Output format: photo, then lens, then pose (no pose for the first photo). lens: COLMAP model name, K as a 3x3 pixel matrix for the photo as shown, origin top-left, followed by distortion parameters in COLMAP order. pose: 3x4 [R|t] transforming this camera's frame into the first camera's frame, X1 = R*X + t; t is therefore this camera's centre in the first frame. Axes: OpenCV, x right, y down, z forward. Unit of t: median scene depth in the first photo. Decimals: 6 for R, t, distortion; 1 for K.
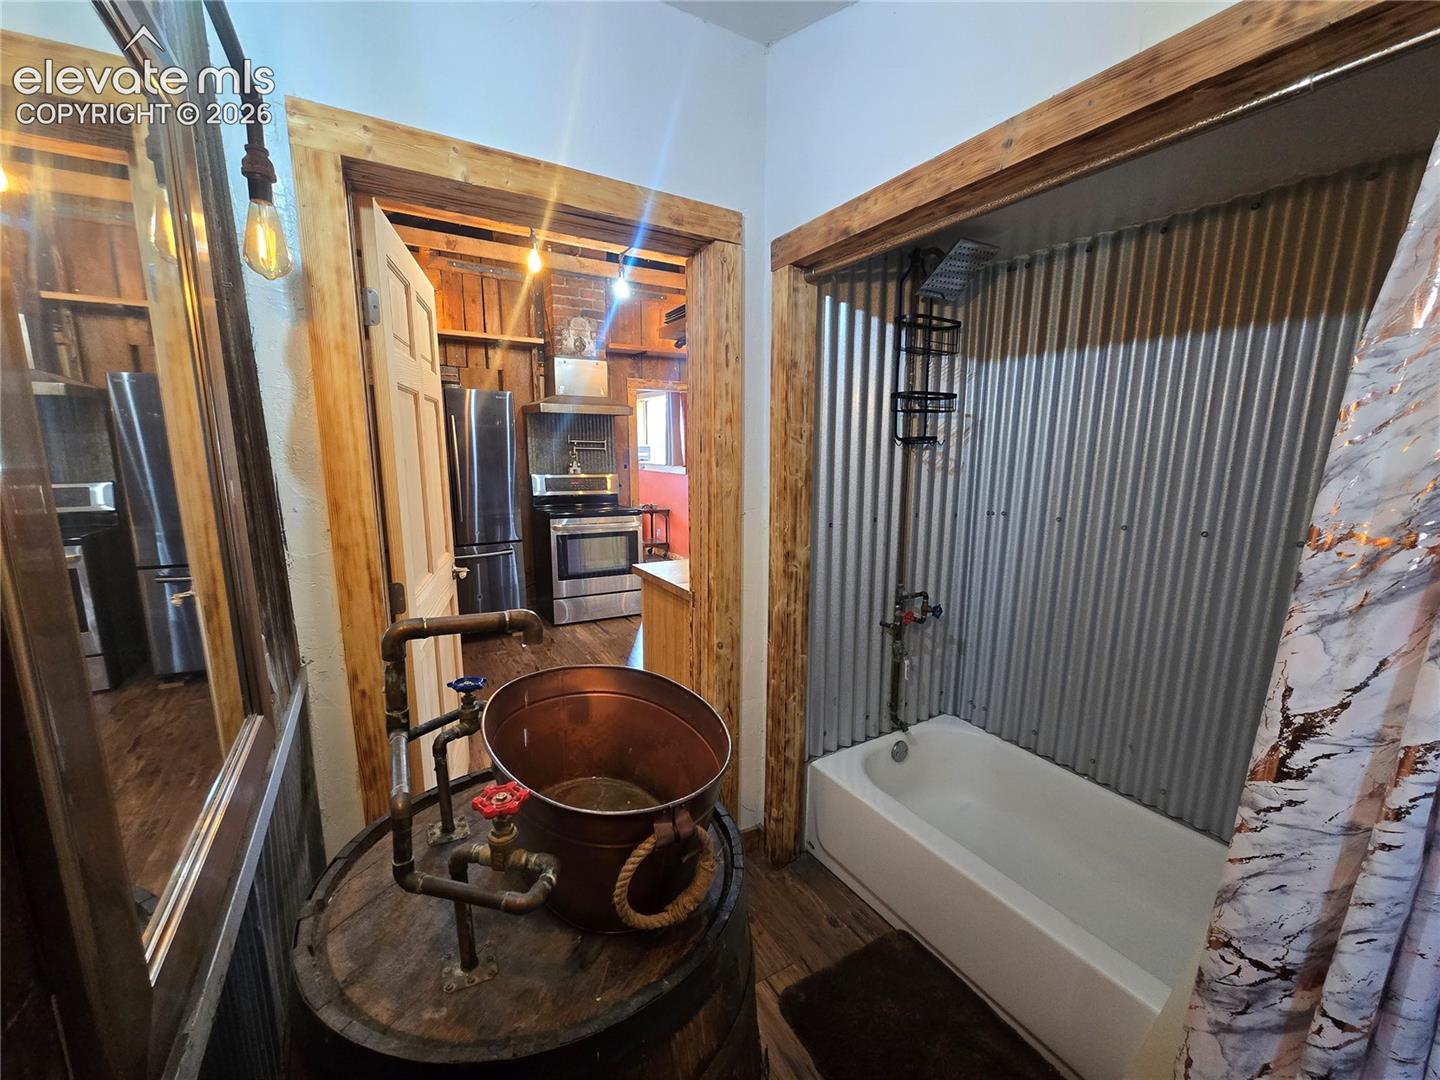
lens RADIAL K [[585.4, 0, 727.2], [0, 585.4, 548.6], [0, 0, 1]] dist [-0.007284, 0.004183]
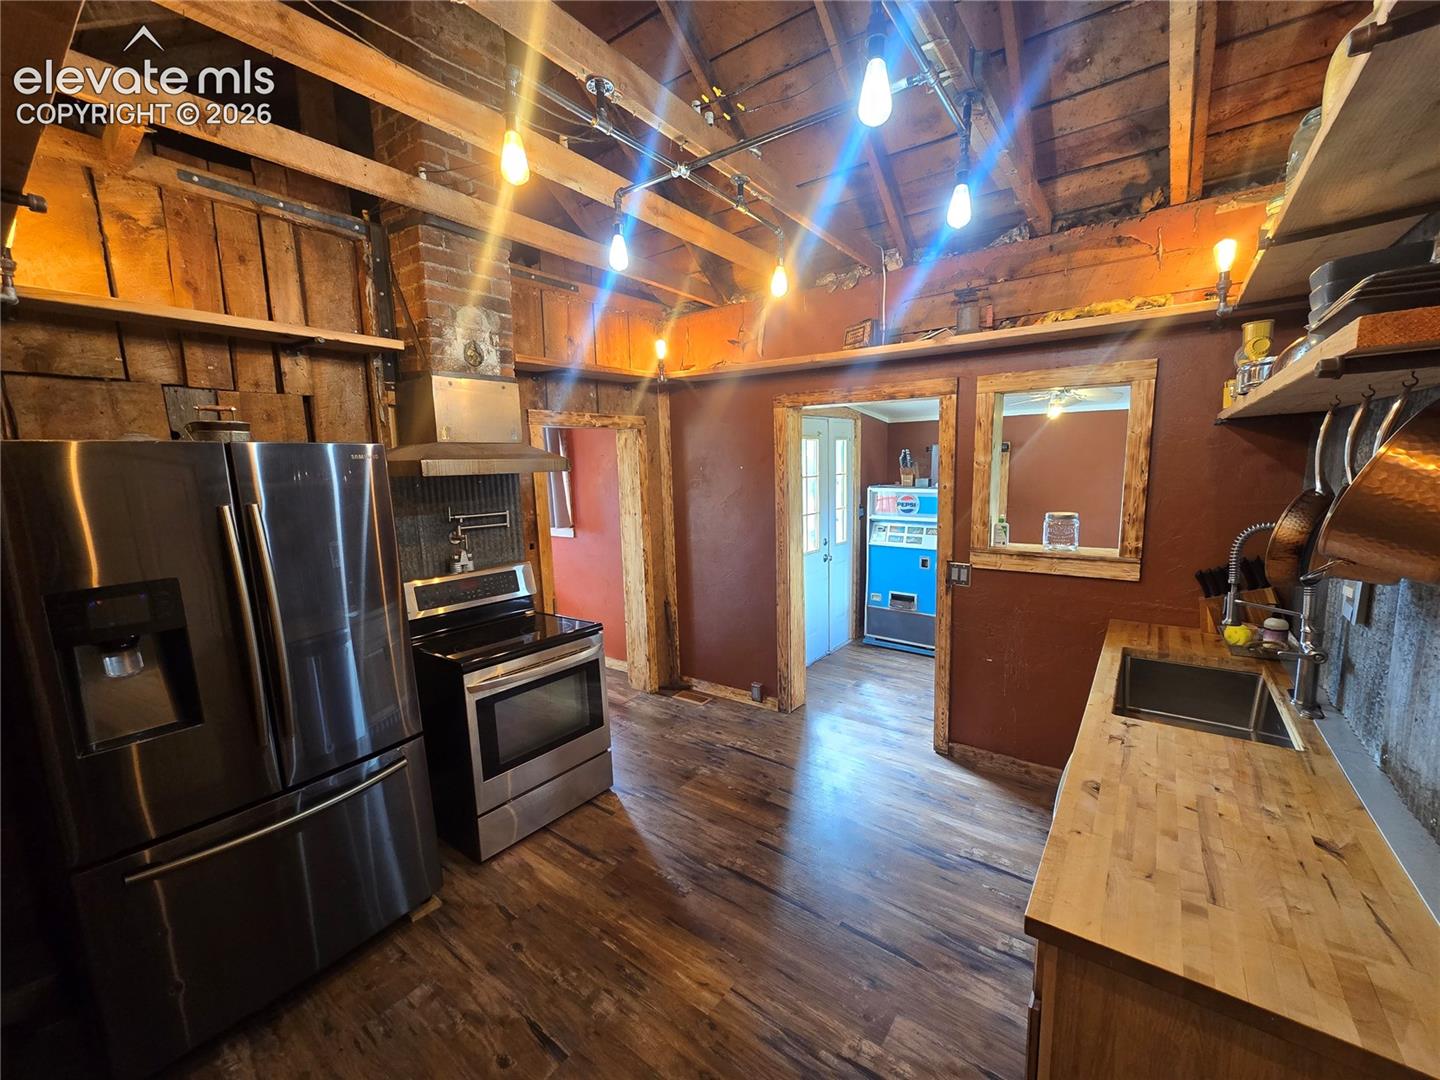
lens RADIAL K [[585.4, 0, 718.5], [0, 585.4, 550.2], [0, 0, 1]] dist [-0.007284, 0.004183]
pose [[0.923099, -0.086887, 0.374618, -0.262982], [0.096517, 0.995307, -0.006980, -0.130479], [-0.372253, 0.042600, 0.927153, 0.388214]]
